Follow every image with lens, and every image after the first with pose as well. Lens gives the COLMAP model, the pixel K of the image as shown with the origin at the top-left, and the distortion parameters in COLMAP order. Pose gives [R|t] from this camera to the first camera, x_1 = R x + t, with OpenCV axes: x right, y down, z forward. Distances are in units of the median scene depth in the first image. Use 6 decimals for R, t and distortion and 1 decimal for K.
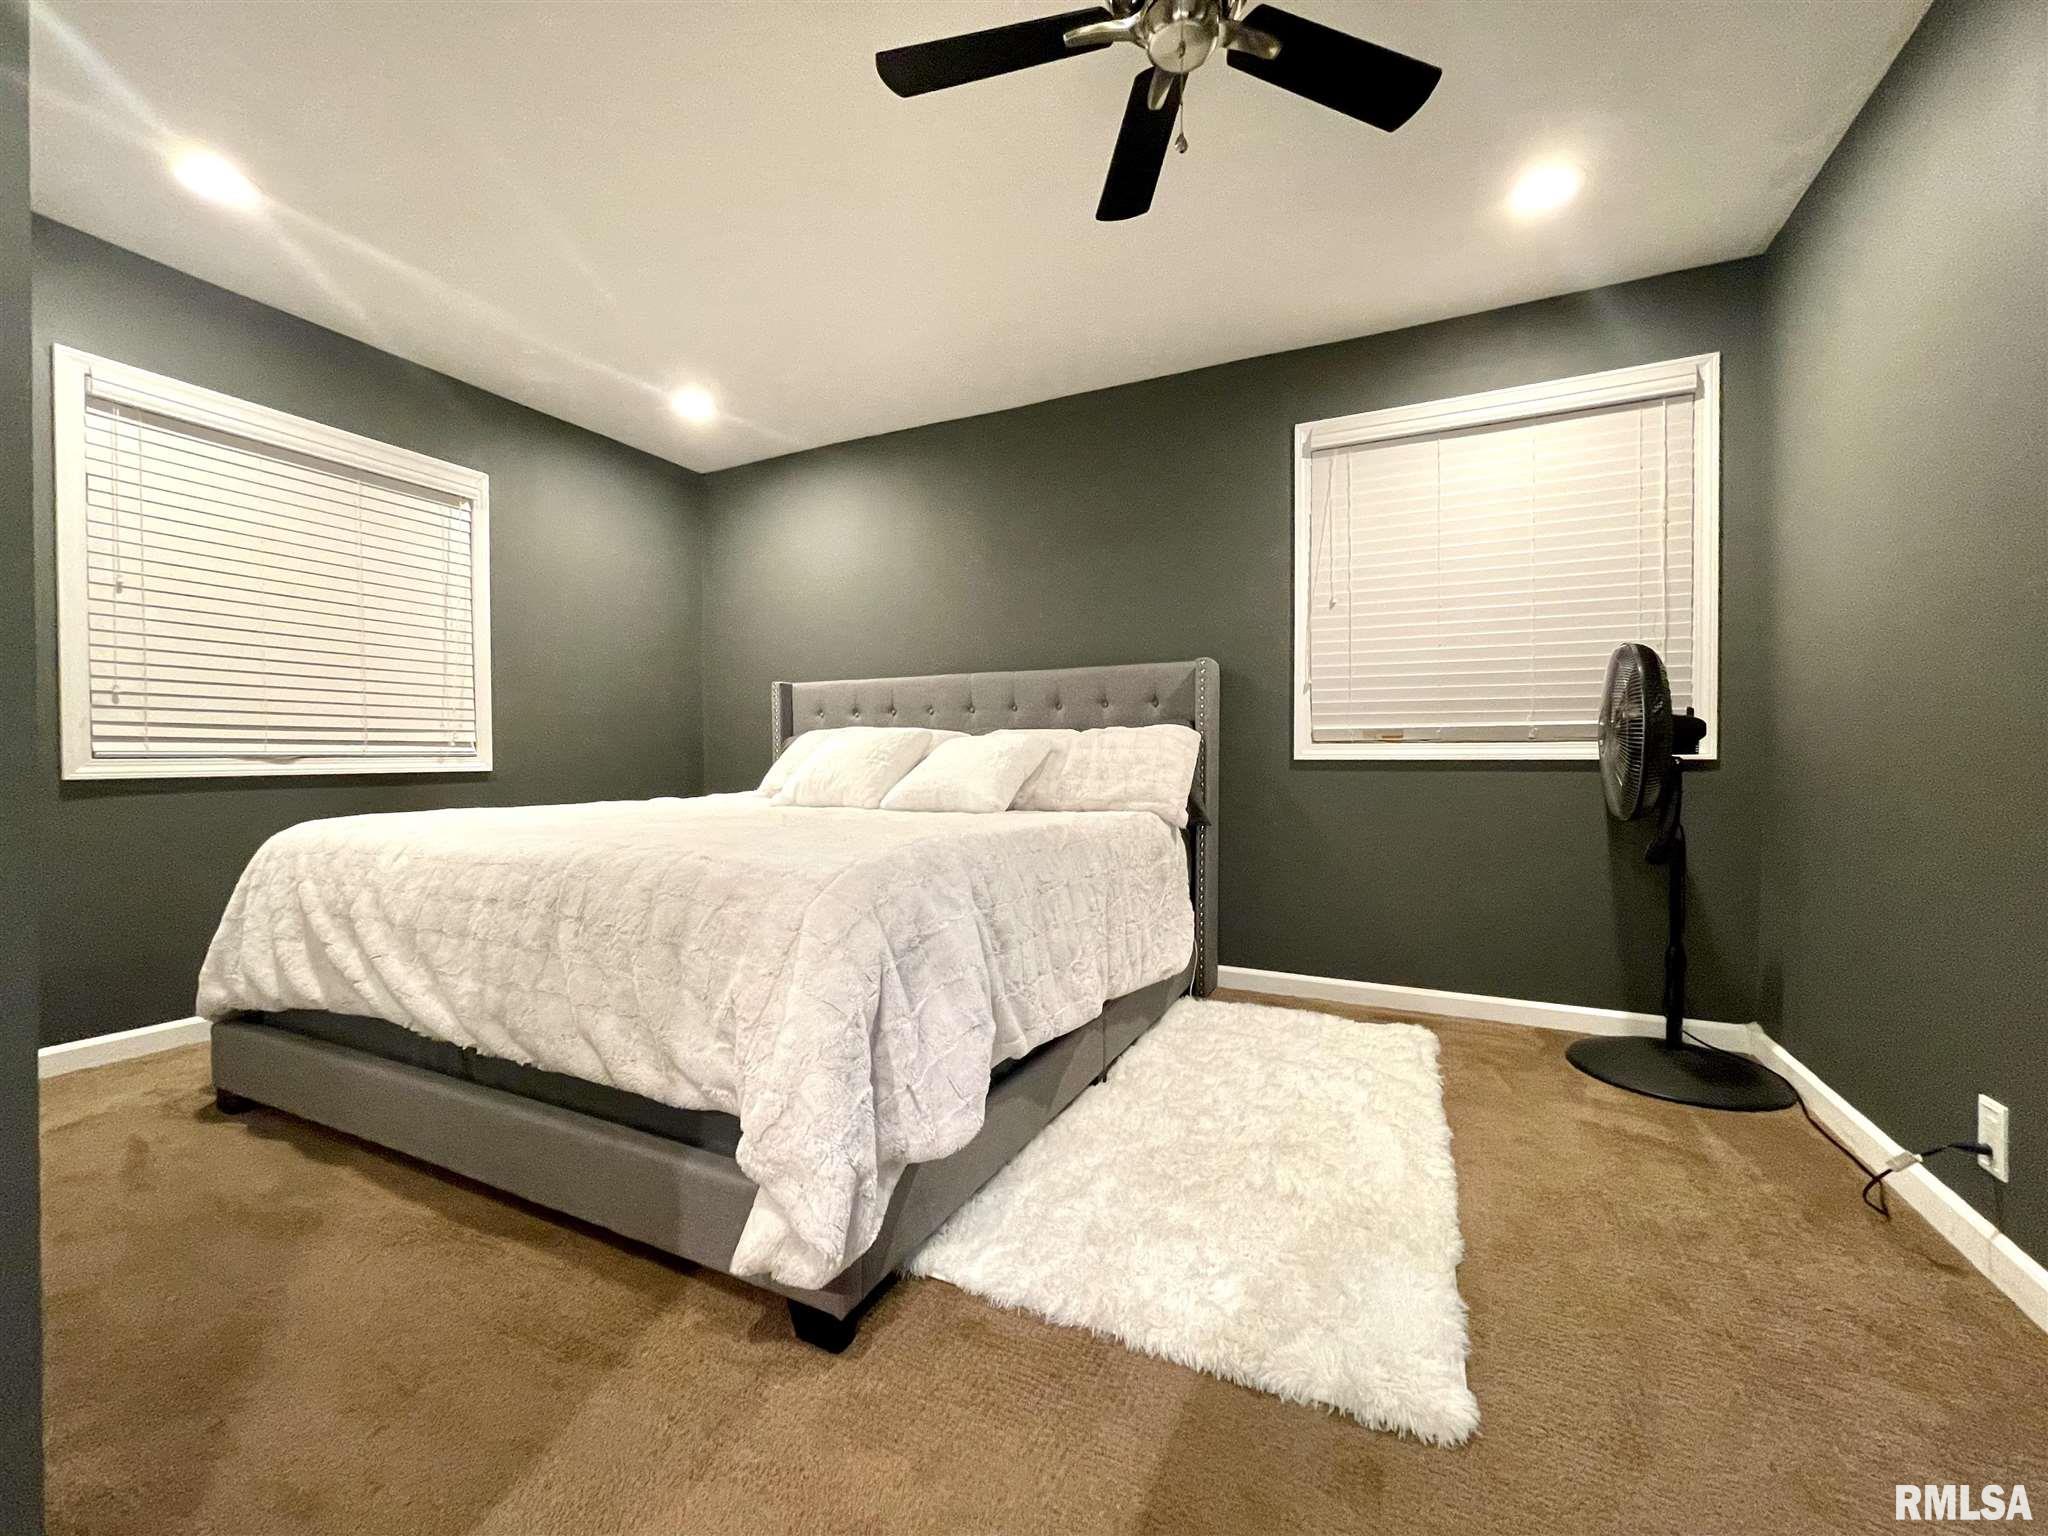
lens RADIAL K [[822.7, 0, 1024.0], [0, 822.7, 768.0], [0, 0, 1]] dist [-0.001942, -0.000436]
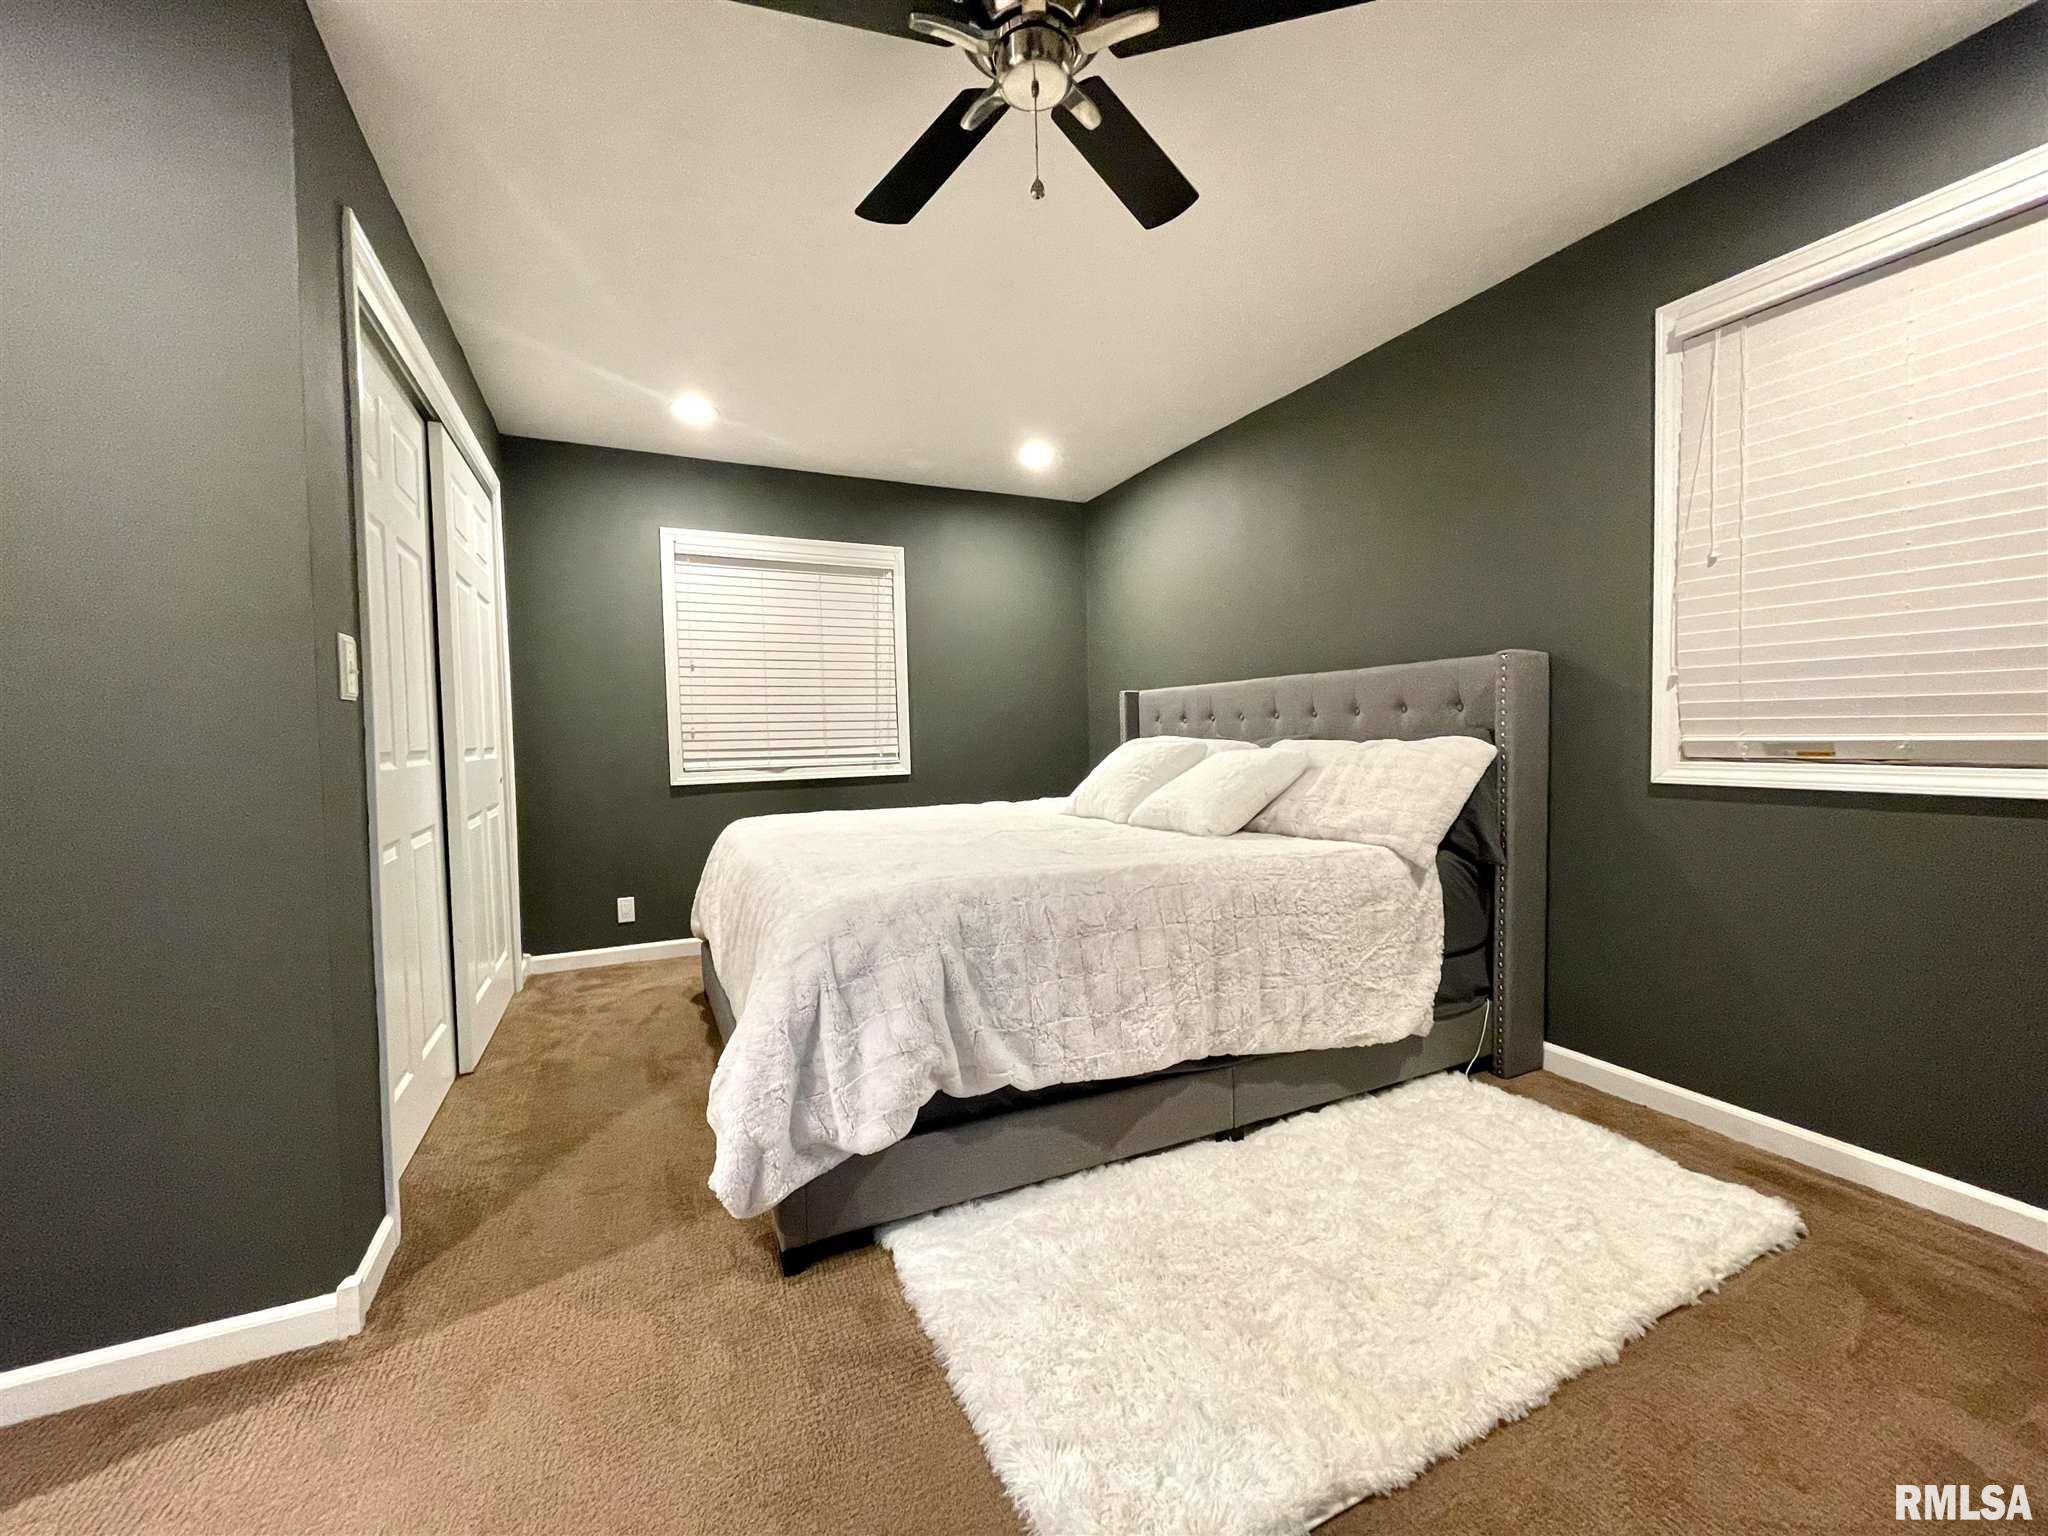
lens RADIAL K [[822.7, 0, 1024.0], [0, 822.7, 768.0], [0, 0, 1]] dist [-0.001942, -0.000436]
pose [[0.781341, 0.011894, -0.623991, 0.366071], [0.010706, 0.999416, 0.032456, -0.055195], [0.624012, -0.032039, 0.780757, 0.102631]]
